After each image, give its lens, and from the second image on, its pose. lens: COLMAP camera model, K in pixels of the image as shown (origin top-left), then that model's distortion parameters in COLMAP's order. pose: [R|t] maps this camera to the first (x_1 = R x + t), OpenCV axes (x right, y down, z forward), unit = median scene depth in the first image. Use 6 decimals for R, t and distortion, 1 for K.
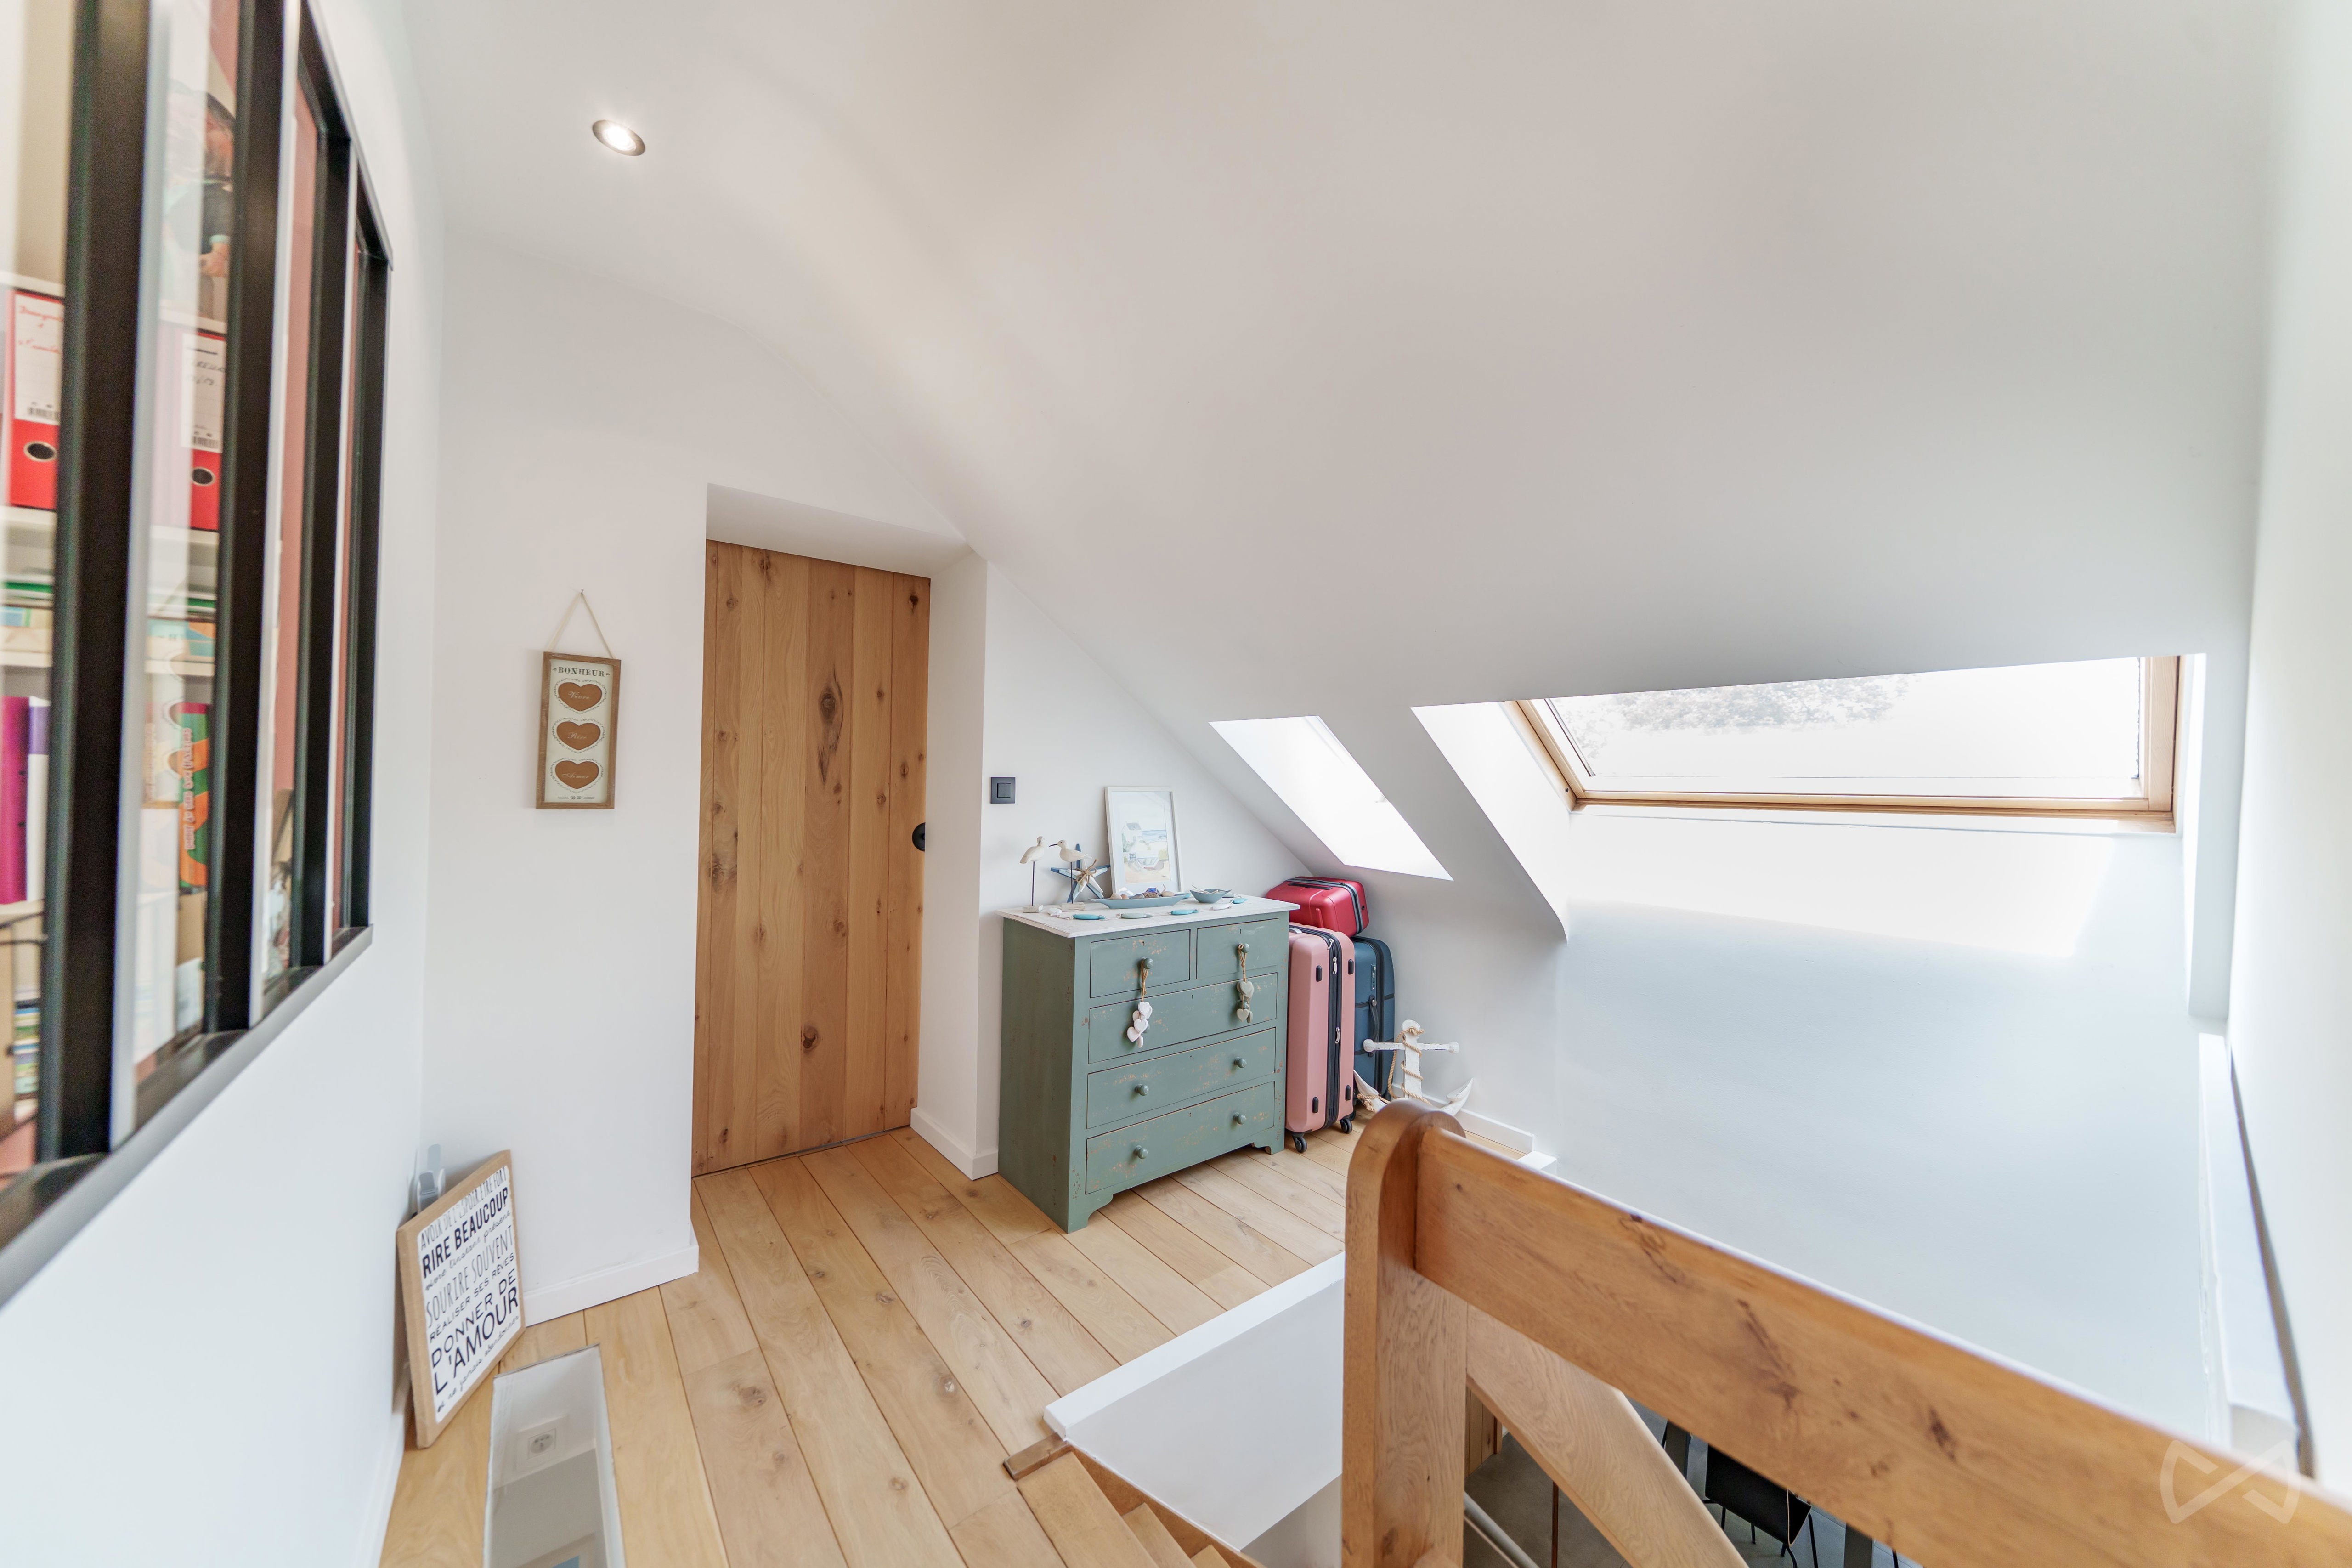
lens RADIAL K [[799.5, 0, 1166.0], [0, 799.5, 782.2], [0, 0, 1]] dist [-0.000114, -0.000003]
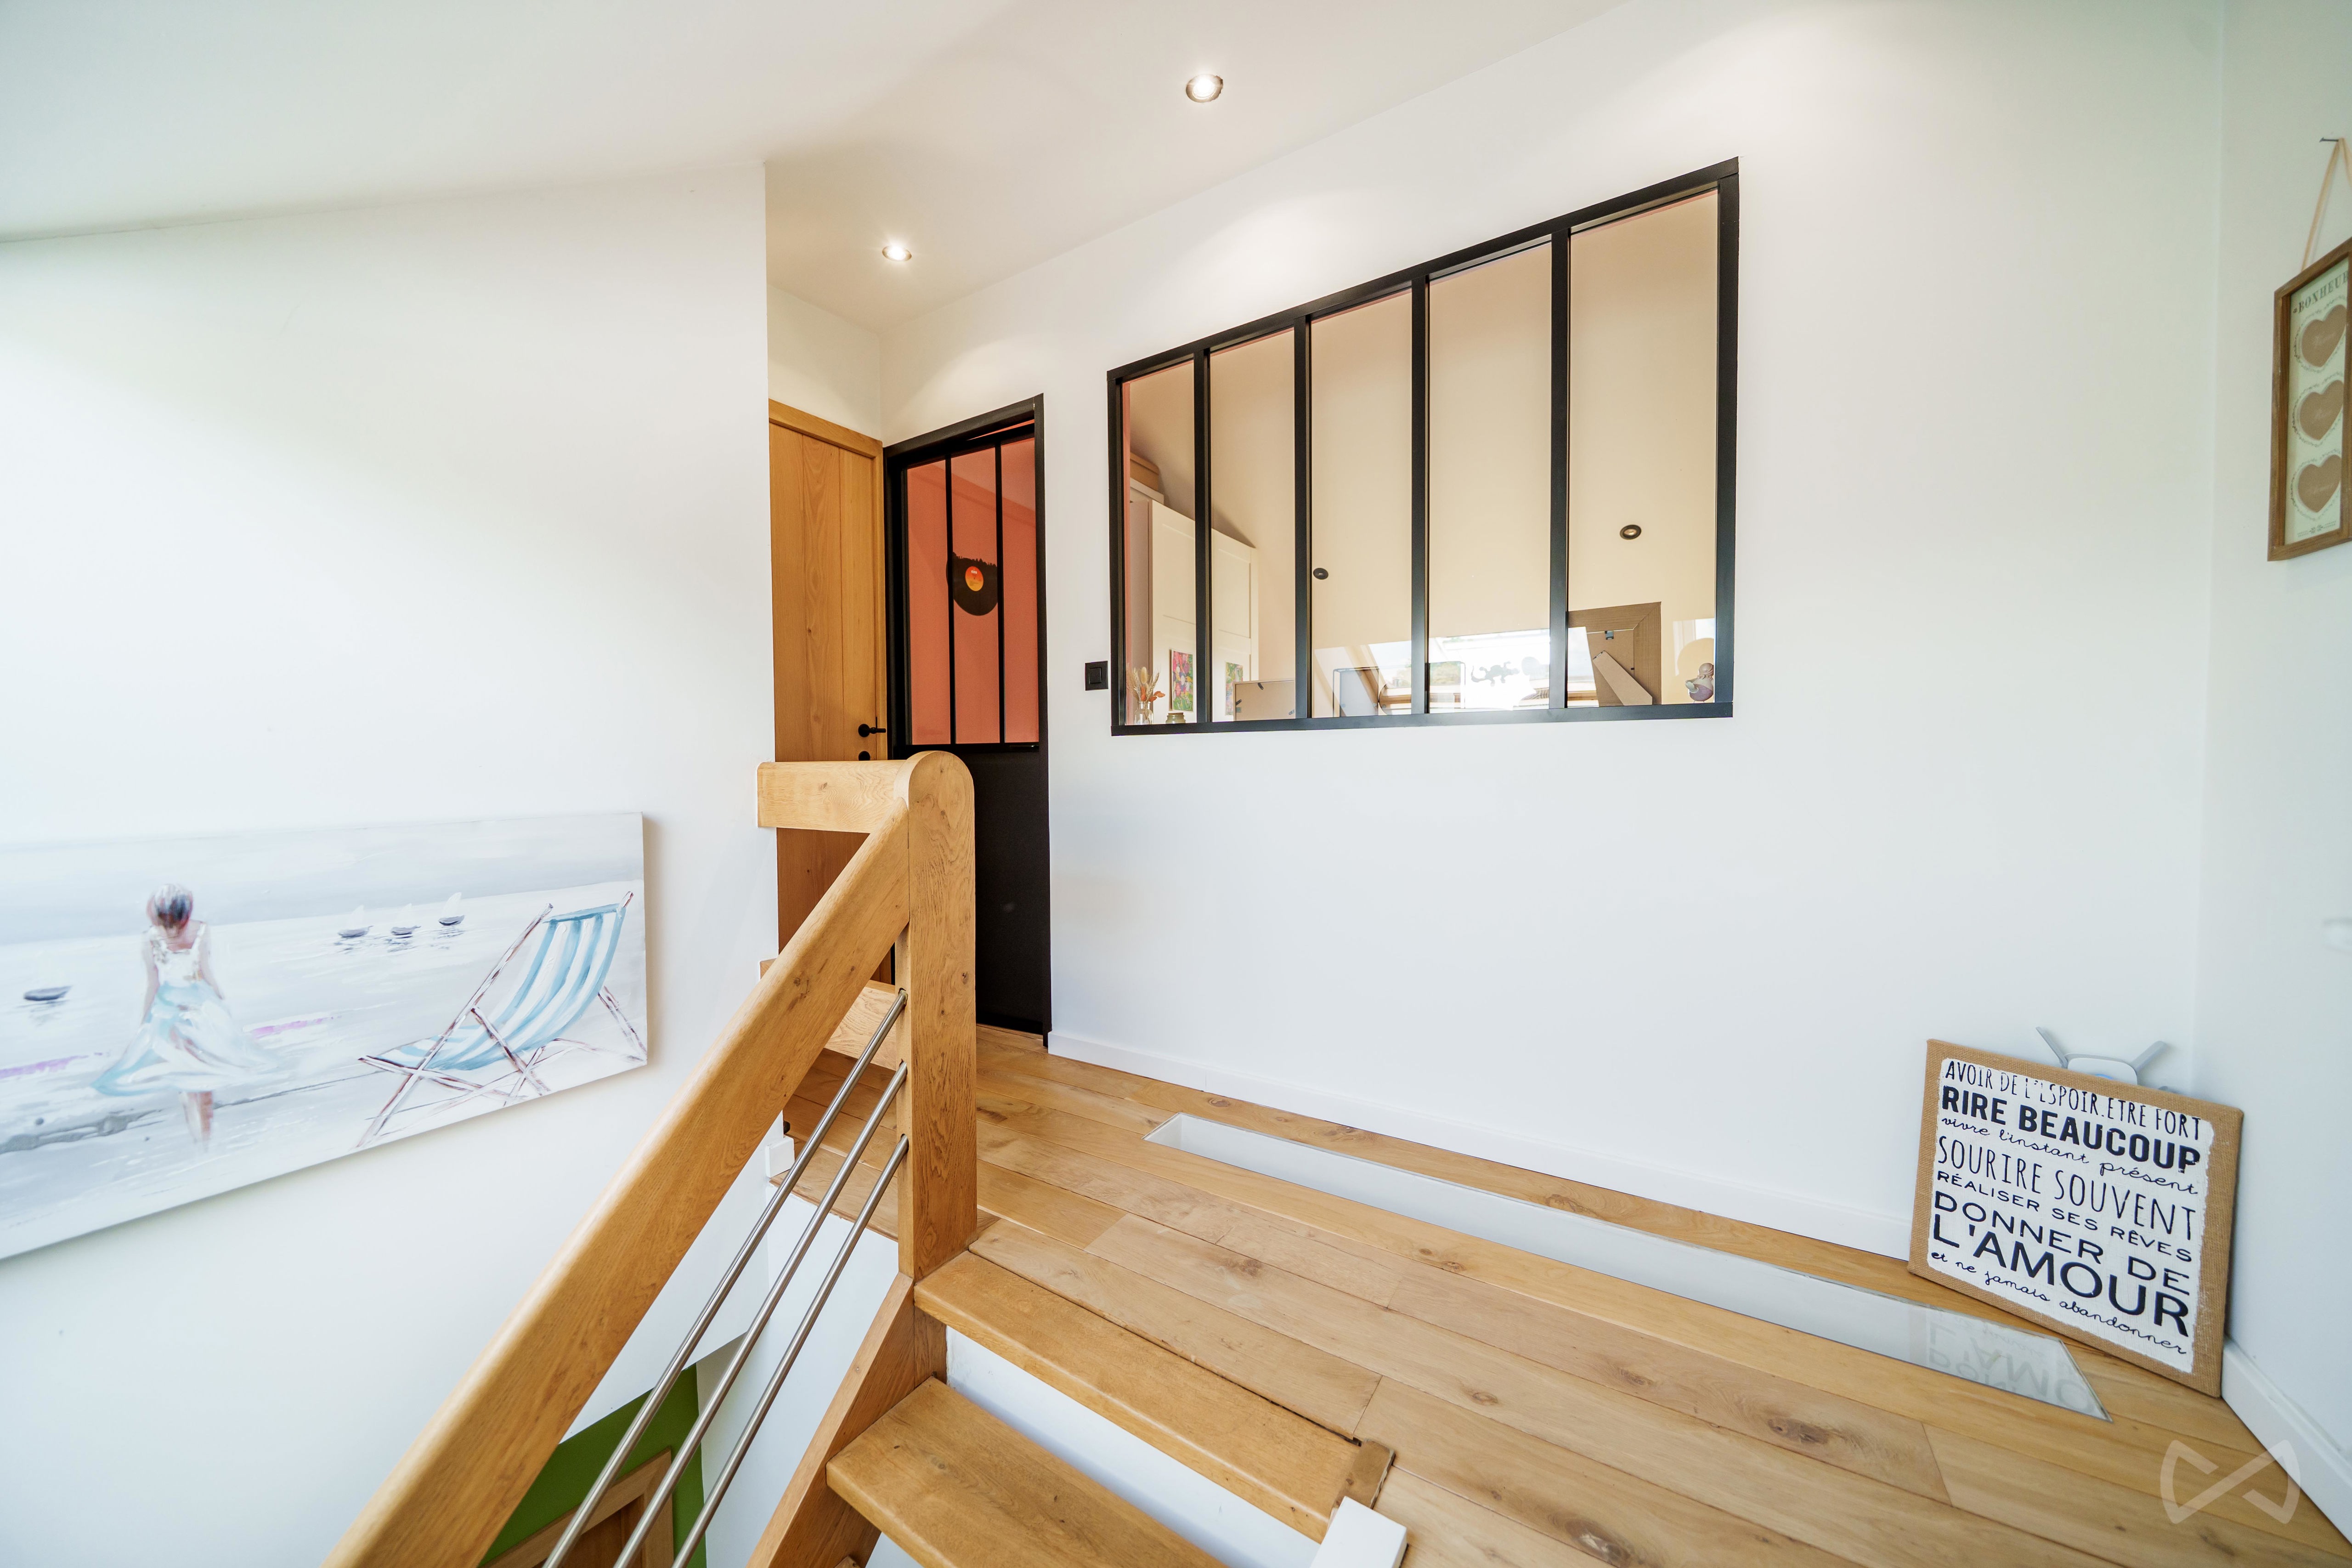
lens RADIAL K [[799.5, 0, 1177.7], [0, 799.5, 785.5], [0, 0, 1]] dist [-0.000114, -0.000003]
pose [[-0.948192, -0.009849, -0.317545, 0.188668], [-0.017232, 0.999642, 0.020452, 0.220454], [0.317230, 0.024865, -0.948023, 1.428266]]
